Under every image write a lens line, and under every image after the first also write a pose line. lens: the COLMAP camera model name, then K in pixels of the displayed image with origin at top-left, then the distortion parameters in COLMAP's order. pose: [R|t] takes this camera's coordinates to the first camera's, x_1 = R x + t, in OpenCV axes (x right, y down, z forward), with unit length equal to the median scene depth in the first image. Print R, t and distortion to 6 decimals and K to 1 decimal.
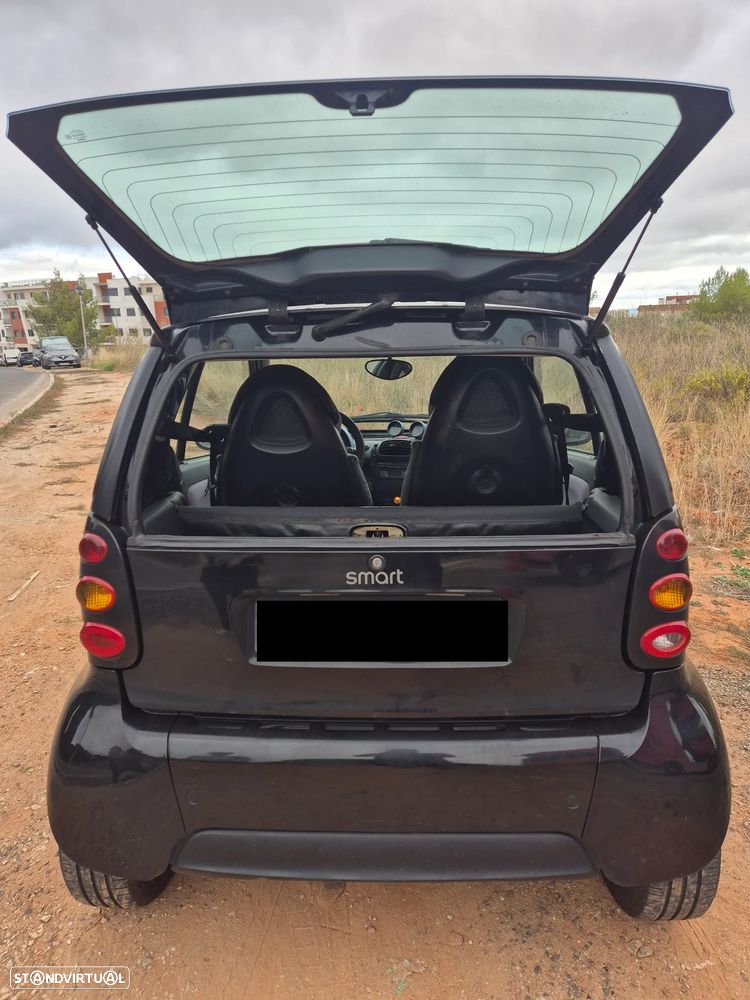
lens RADIAL K [[666.9, 0, 375.0], [0, 666.9, 500.0], [0, 0, 1]] dist [0.068339, -0.058228]
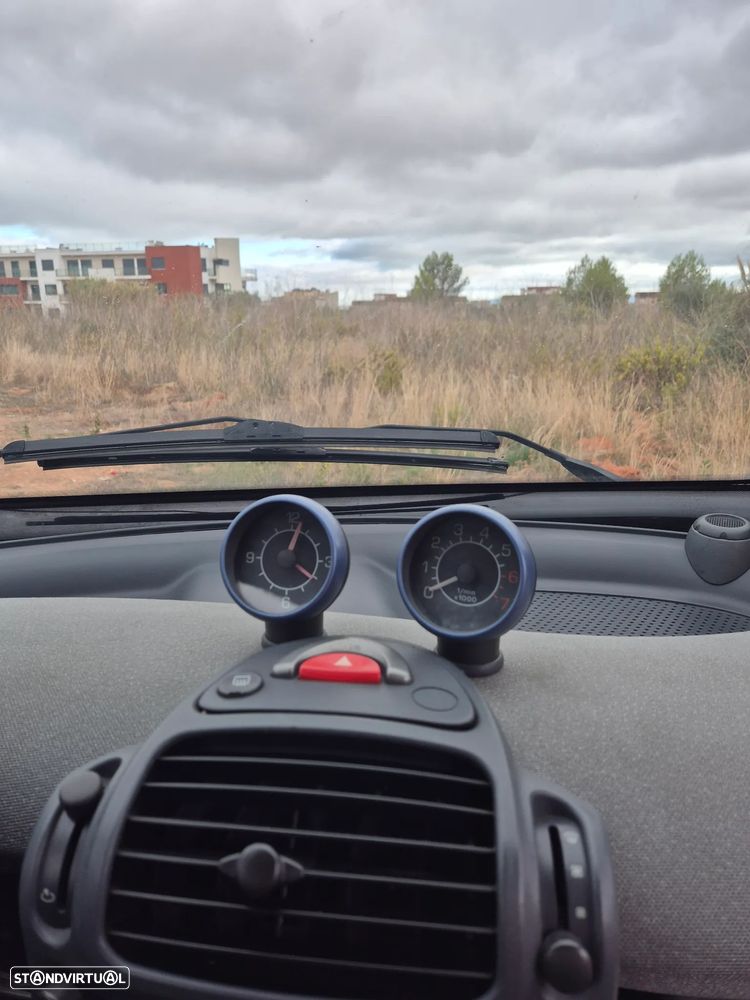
lens RADIAL K [[684.7, 0, 375.0], [0, 684.7, 500.0], [0, 0, 1]] dist [0.051791, -0.055992]
pose [[0.983255, -0.035606, 0.178723, 0.052238], [0.033111, 0.999308, 0.016924, -0.232072], [-0.179202, -0.010722, 0.983754, 1.734131]]
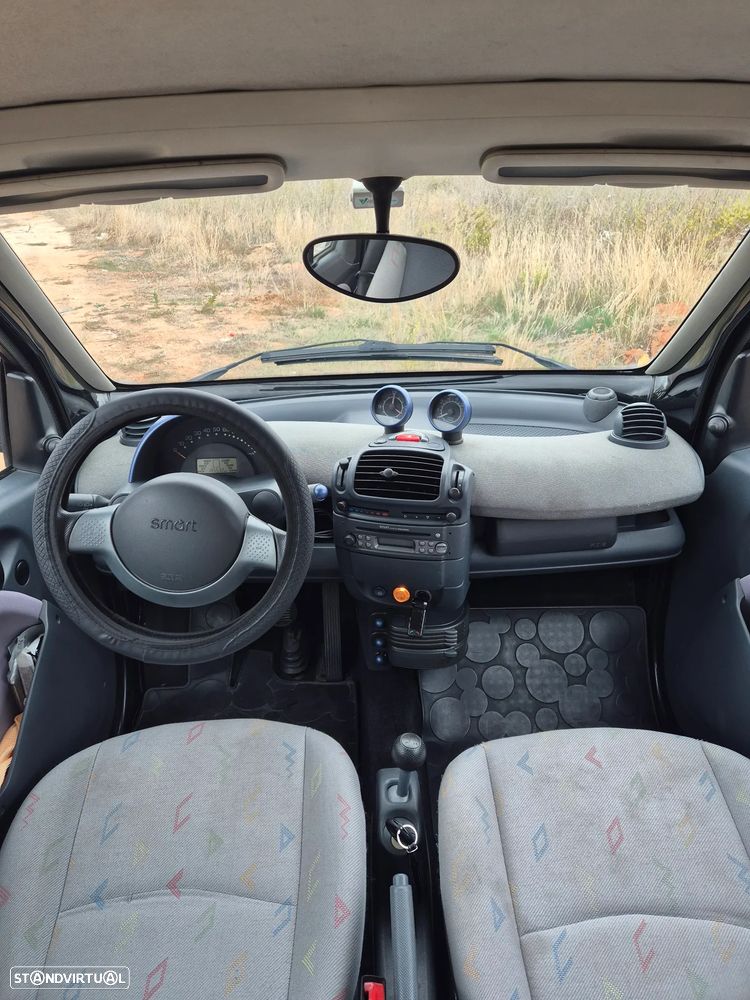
lens RADIAL K [[673.4, 0, 374.3], [0, 673.4, 501.6], [0, 0, 1]] dist [0.058539, -0.050983]
pose [[0.998407, -0.034887, 0.044334, 0.001095], [0.024200, 0.974739, 0.222034, -0.275695], [-0.050960, -0.220607, 0.974031, 1.168295]]
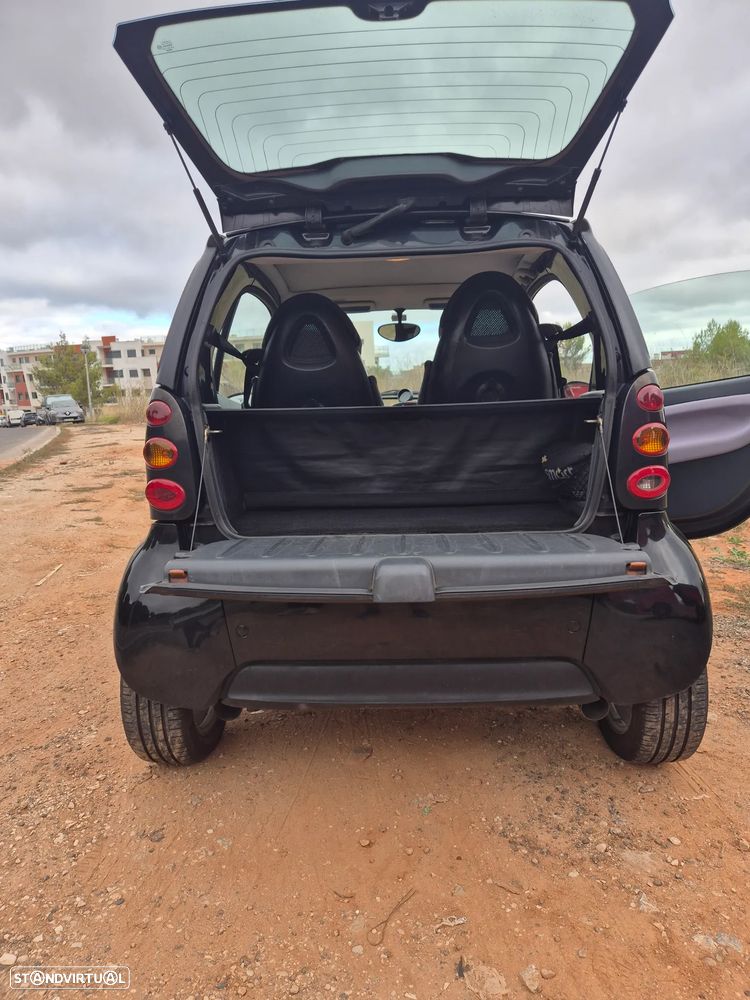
lens RADIAL K [[673.4, 0, 374.3], [0, 673.4, 501.6], [0, 0, 1]] dist [0.058539, -0.050983]
pose [[0.999896, -0.014249, -0.002261, -0.037708], [0.014019, 0.996608, -0.081098, 0.300541], [0.003408, 0.081058, 0.996704, -0.152449]]
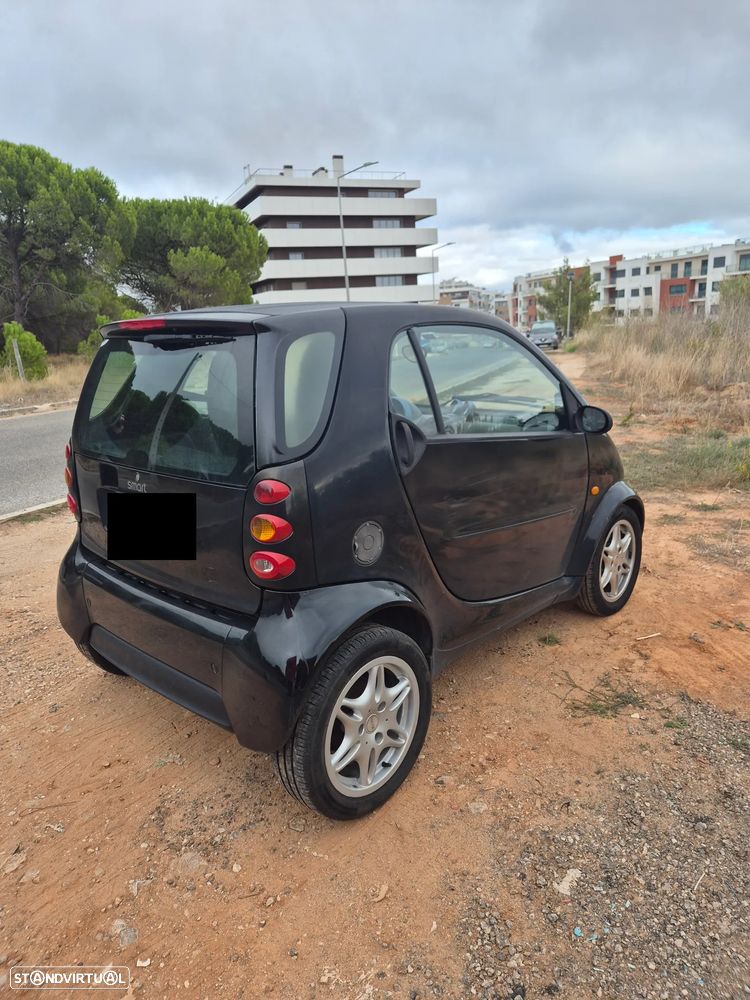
lens RADIAL K [[657.8, 0, 375.0], [0, 657.8, 500.0], [0, 0, 1]] dist [0.043875, -0.053102]
pose [[0.763355, 0.142219, -0.630129, 1.249455], [-0.122412, 0.989637, 0.075066, -0.033986], [0.634274, 0.019833, 0.772854, 0.153073]]
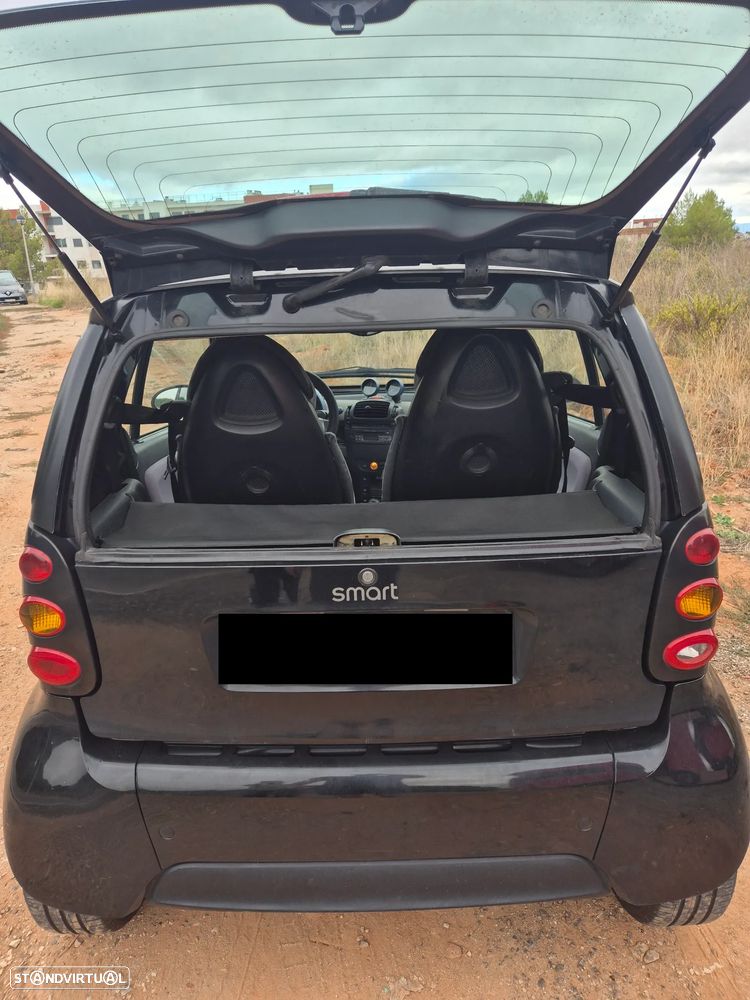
lens RADIAL K [[670.2, 0, 360.6], [0, 670.2, 498.1], [0, 0, 1]] dist [0.061744, -0.052619]
pose [[0.999286, -0.023561, 0.029539, -0.026059], [0.020736, 0.995490, 0.092568, -0.078462], [-0.031586, -0.091889, 0.995268, 0.124886]]
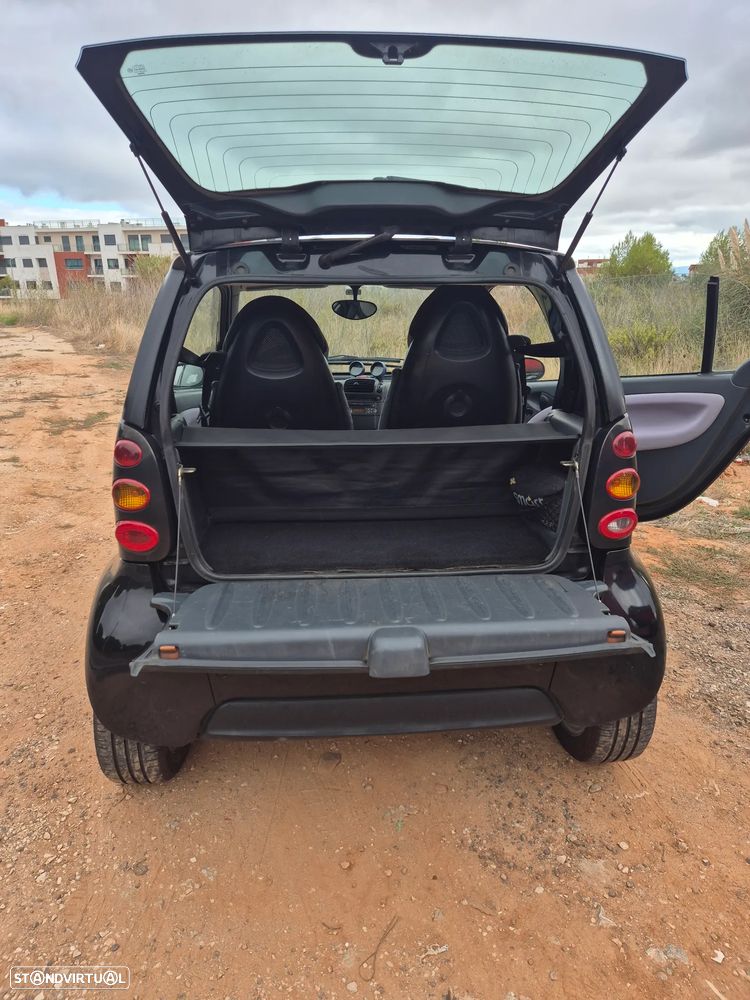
lens RADIAL K [[670.0, 0, 371.0], [0, 670.0, 496.0], [0, 0, 1]] dist [0.068847, -0.059577]
pose [[0.993744, -0.016869, 0.110403, -0.132863], [0.011349, 0.998663, 0.050432, 0.082519], [-0.111106, -0.048863, 0.992607, -0.142197]]
